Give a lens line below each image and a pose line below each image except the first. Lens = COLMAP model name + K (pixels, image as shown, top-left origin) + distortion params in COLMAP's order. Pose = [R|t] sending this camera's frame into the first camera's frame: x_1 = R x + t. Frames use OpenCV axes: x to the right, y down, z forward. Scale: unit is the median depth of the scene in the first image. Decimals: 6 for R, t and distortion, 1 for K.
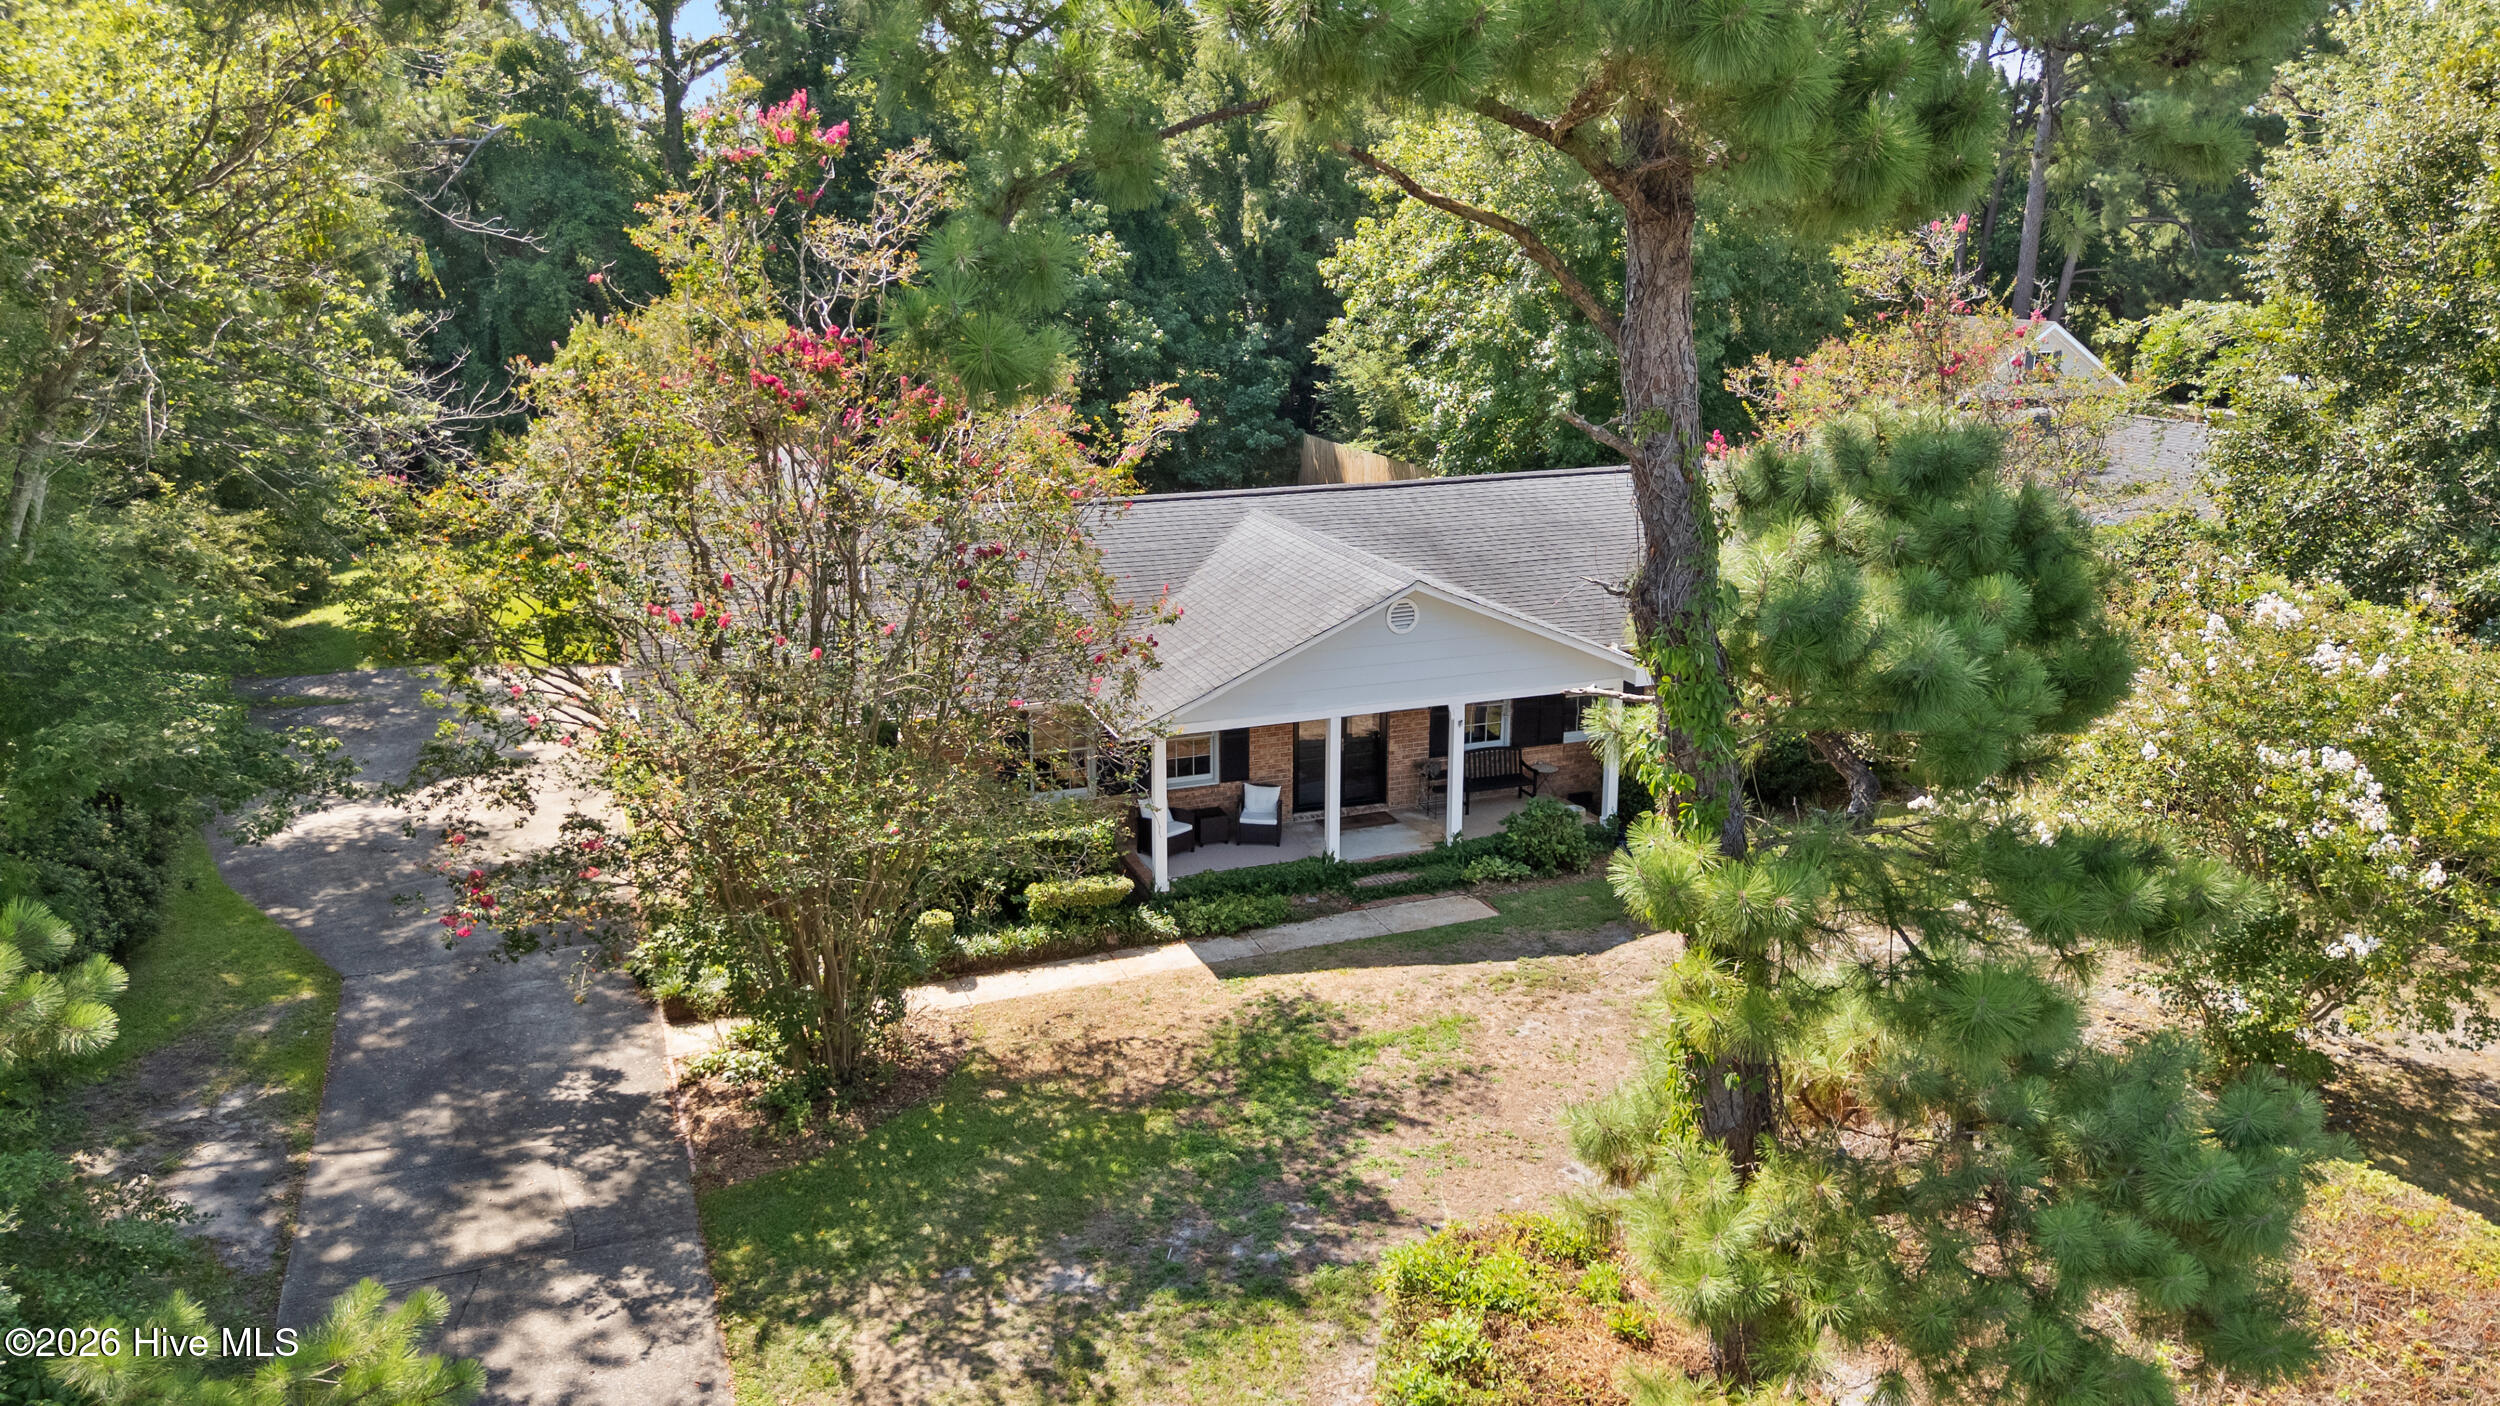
lens RADIAL K [[1854.0, 0, 1260.0], [0, 1854.0, 703.9], [0, 0, 1]] dist [0.052839, -0.036384]
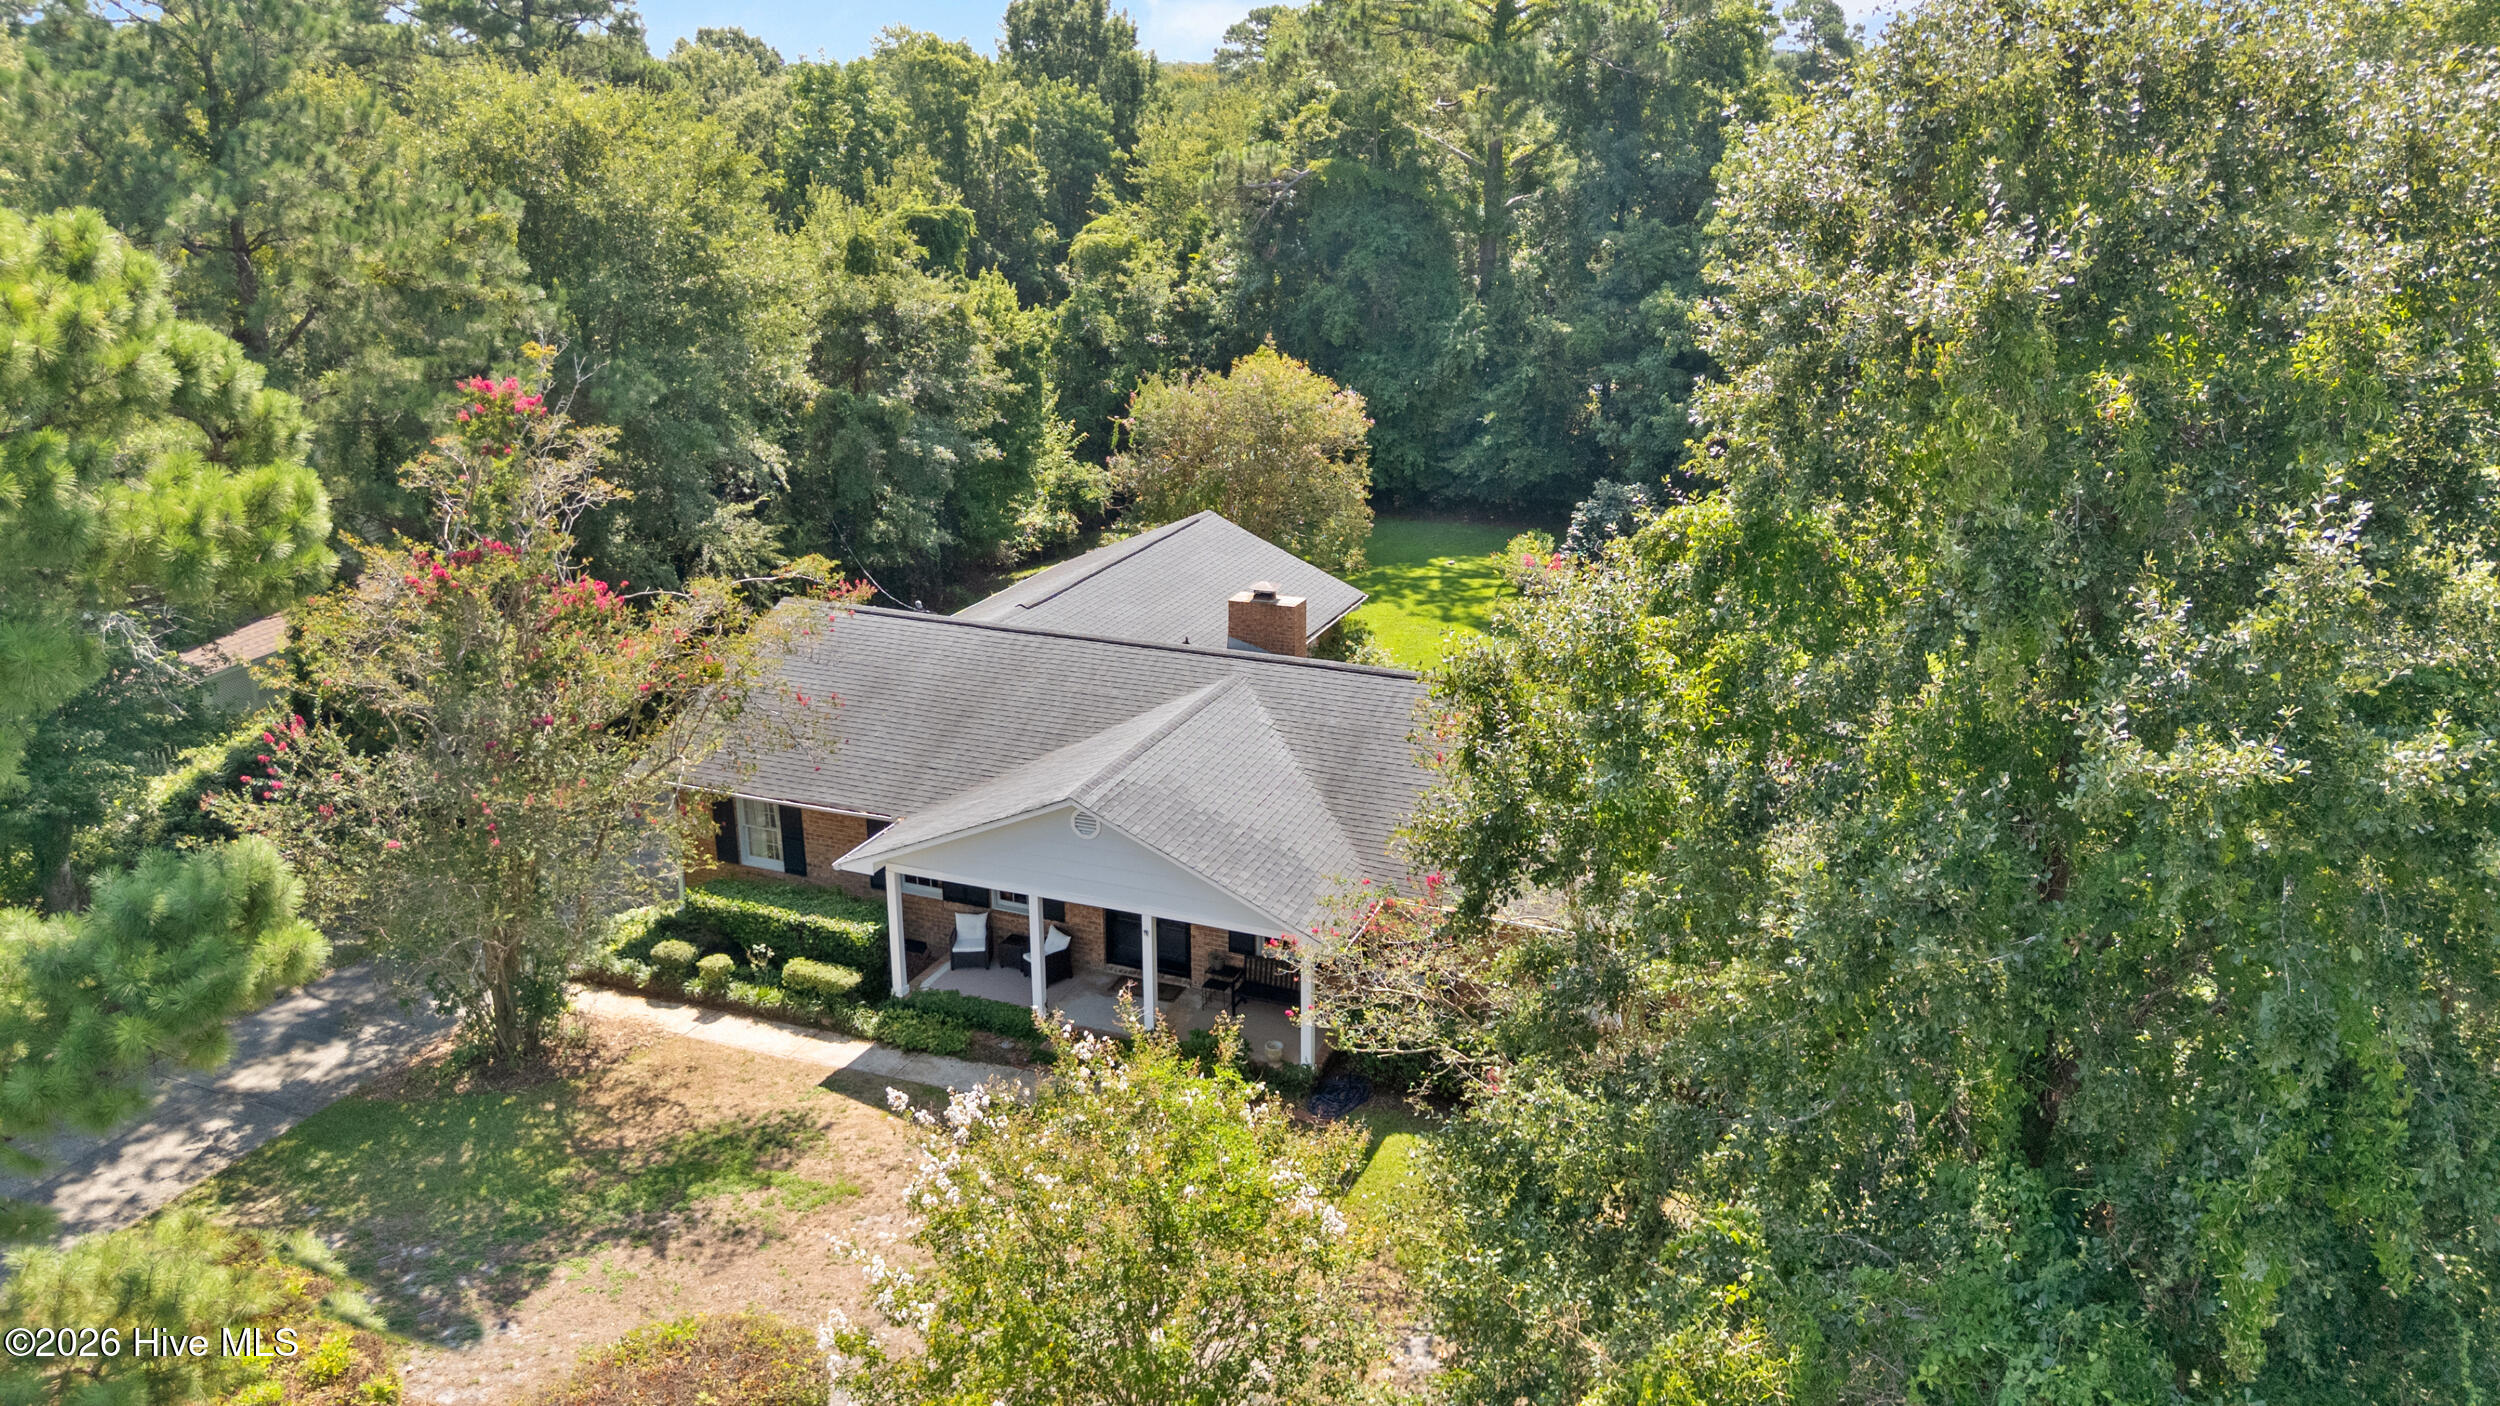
lens RADIAL K [[1854.0, 0, 1255.6], [0, 1854.0, 692.6], [0, 0, 1]] dist [0.052839, -0.036384]
pose [[0.719385, 0.213812, -0.660885, 1.108209], [-0.172058, 0.976646, 0.128681, -0.363968], [0.672964, 0.021139, 0.739373, 0.342647]]
